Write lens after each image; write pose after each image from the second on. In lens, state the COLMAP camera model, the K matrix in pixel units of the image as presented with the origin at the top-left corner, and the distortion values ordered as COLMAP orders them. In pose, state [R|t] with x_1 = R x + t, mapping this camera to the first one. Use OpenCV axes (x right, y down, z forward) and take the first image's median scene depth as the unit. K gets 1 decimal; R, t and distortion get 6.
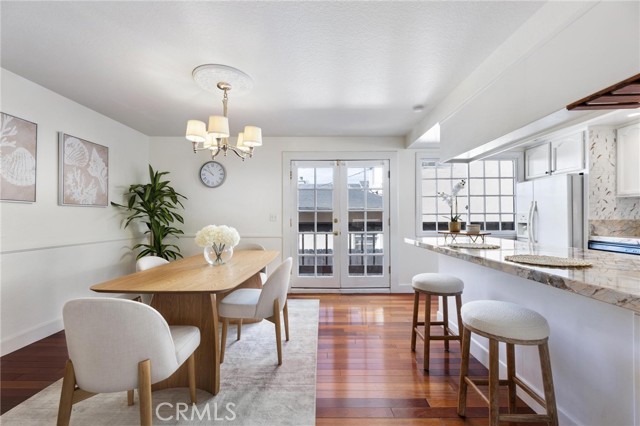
lens RADIAL K [[275.5, 0, 318.7], [0, 275.5, 214.7], [0, 0, 1]] dist [0.003889, 0.000371]
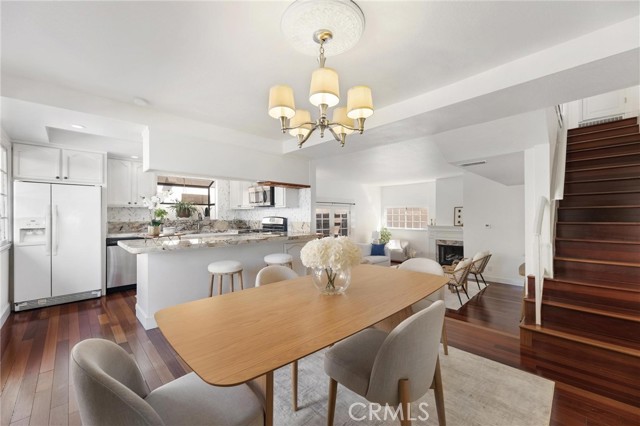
lens RADIAL K [[255.5, 0, 322.0], [0, 255.5, 213.3], [0, 0, 1]] dist [0.005050, 0.000495]
pose [[-0.707166, 0.008596, 0.706995, -0.646614], [-0.002488, 0.999890, -0.014646, -0.010889], [-0.707043, -0.012116, -0.707067, 1.187533]]
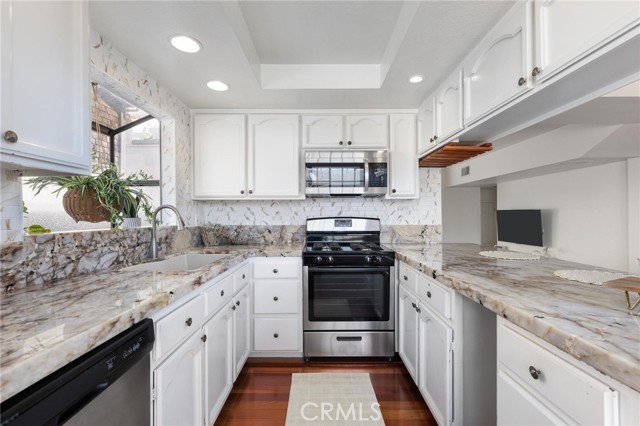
lens RADIAL K [[287.0, 0, 320.5], [0, 287.0, 214.4], [0, 0, 1]] dist [0.008912, 0.000176]
pose [[-0.999934, 0.005861, -0.009873, 0.853683], [0.005972, 0.999920, -0.011182, -0.009112], [0.009806, -0.011240, -0.999889, 1.183499]]
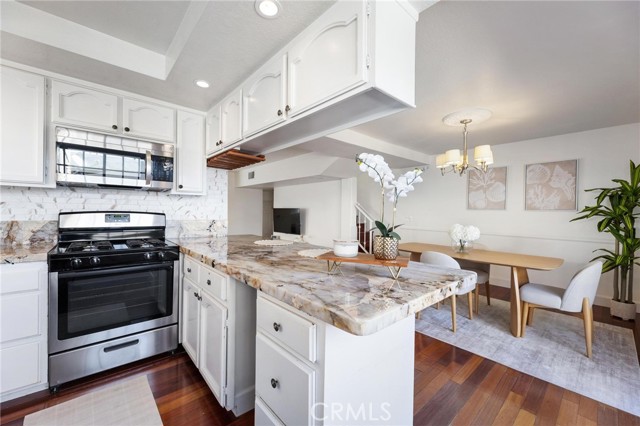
lens RADIAL K [[255.5, 0, 320.3], [0, 255.5, 214.3], [0, 0, 1]] dist [0.005050, 0.000495]
pose [[-0.744361, -0.004310, -0.667764, 0.829367], [-0.008585, 0.999958, 0.003115, -0.009230], [0.667722, 0.008052, -0.744367, 1.194891]]
